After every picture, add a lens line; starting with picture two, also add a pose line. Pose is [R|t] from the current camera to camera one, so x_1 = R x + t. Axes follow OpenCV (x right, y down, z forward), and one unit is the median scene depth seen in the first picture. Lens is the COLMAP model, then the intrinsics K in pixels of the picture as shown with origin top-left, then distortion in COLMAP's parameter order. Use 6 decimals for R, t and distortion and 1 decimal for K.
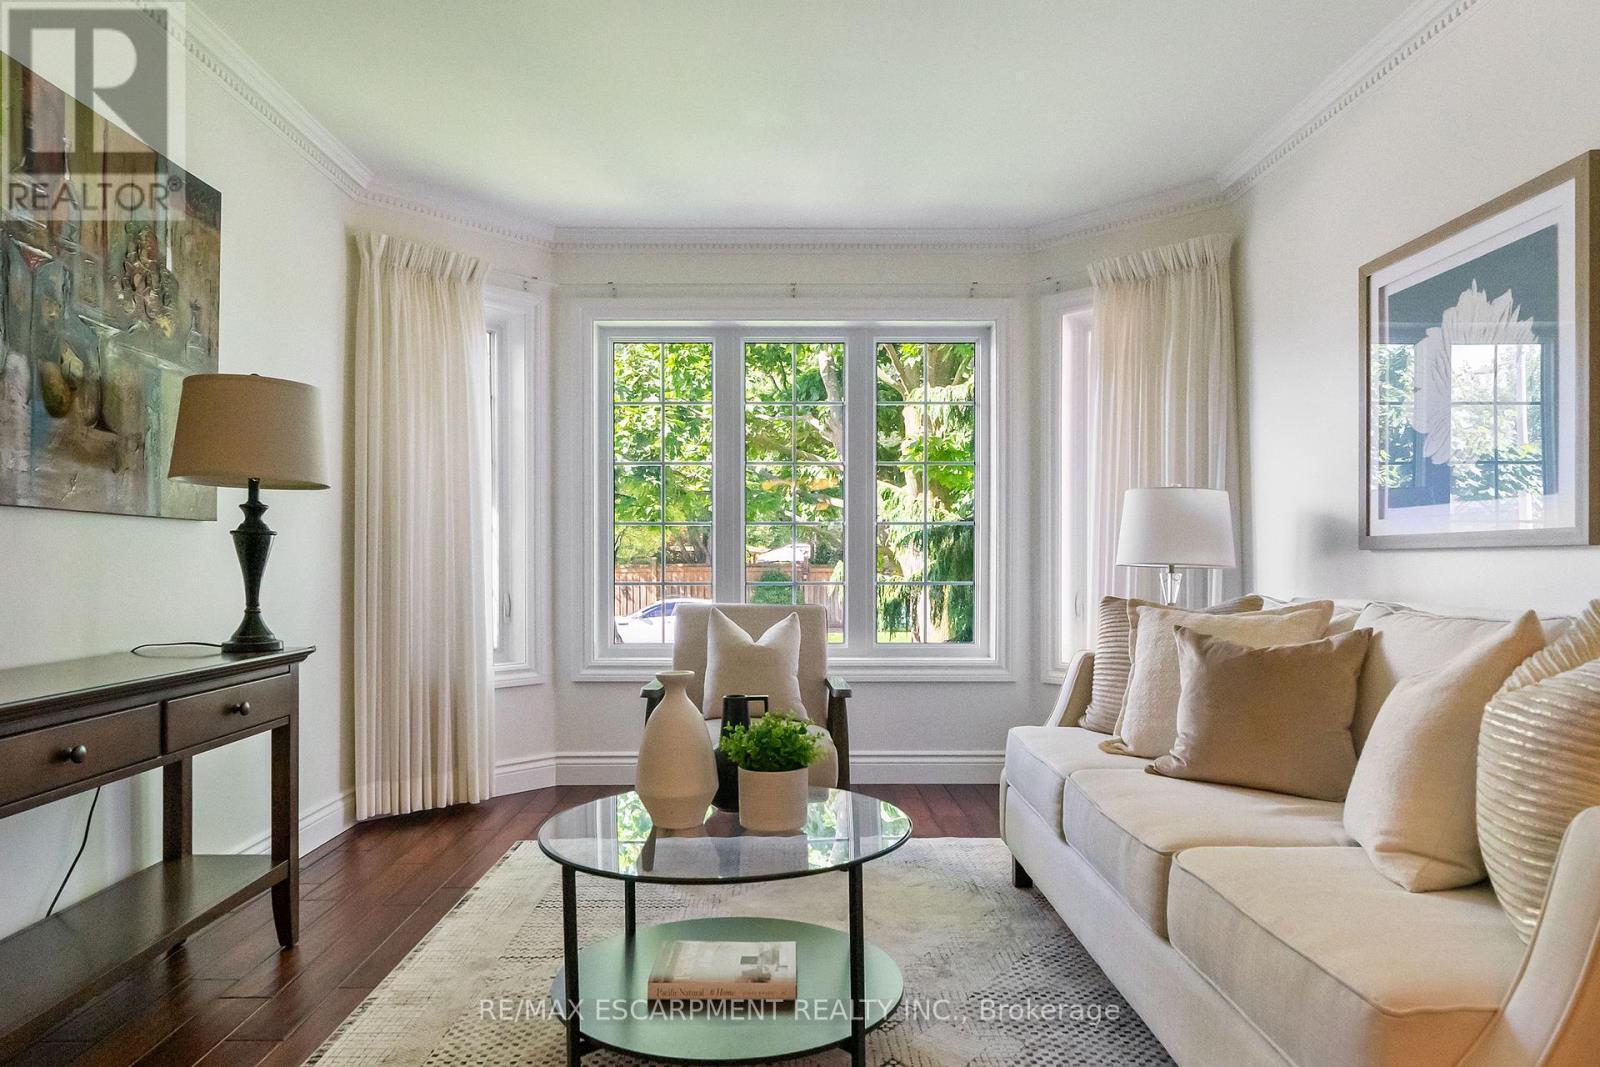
lens RADIAL K [[995.0, 0, 796.6], [0, 995.0, 543.3], [0, 0, 1]] dist [0.003047, -0.000335]
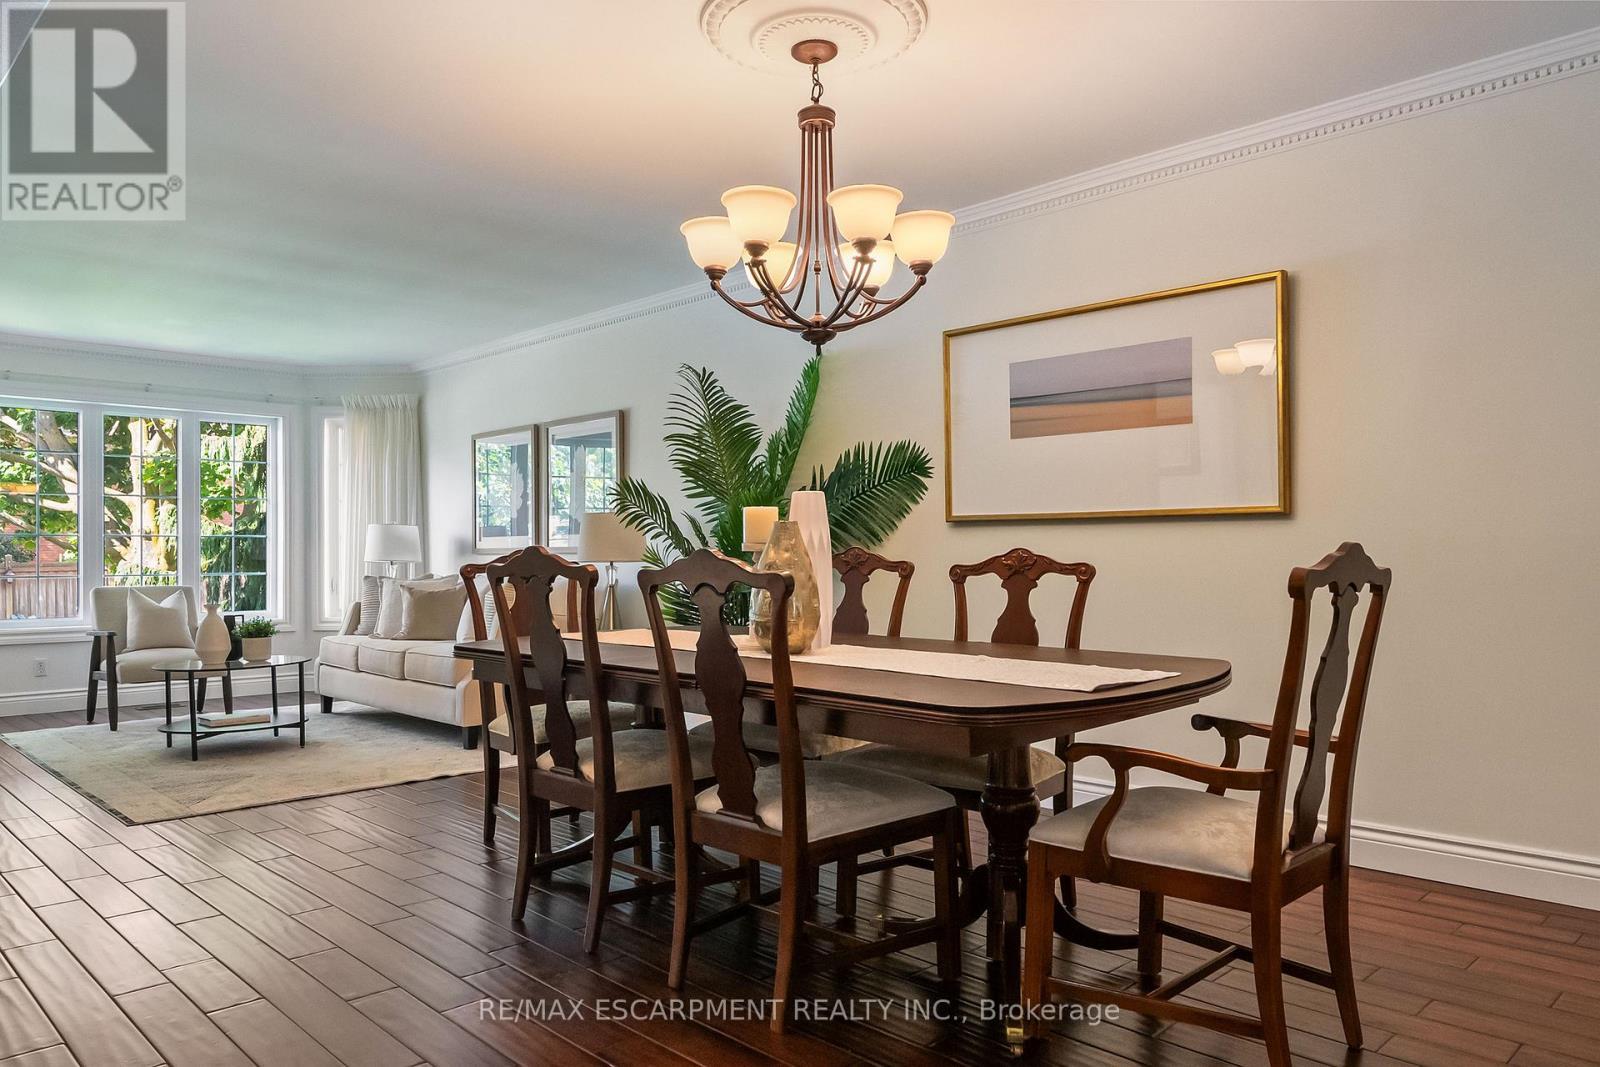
lens RADIAL K [[1141.3, 0, 800.0], [0, 1141.3, 533.5], [0, 0, 1]] dist [-0.003315, -0.000983]
pose [[0.732965, -0.000624, 0.680266, -0.642686], [0.000396, 1.000000, 0.000490, -0.037437], [-0.680266, -0.000090, 0.732965, -1.378927]]
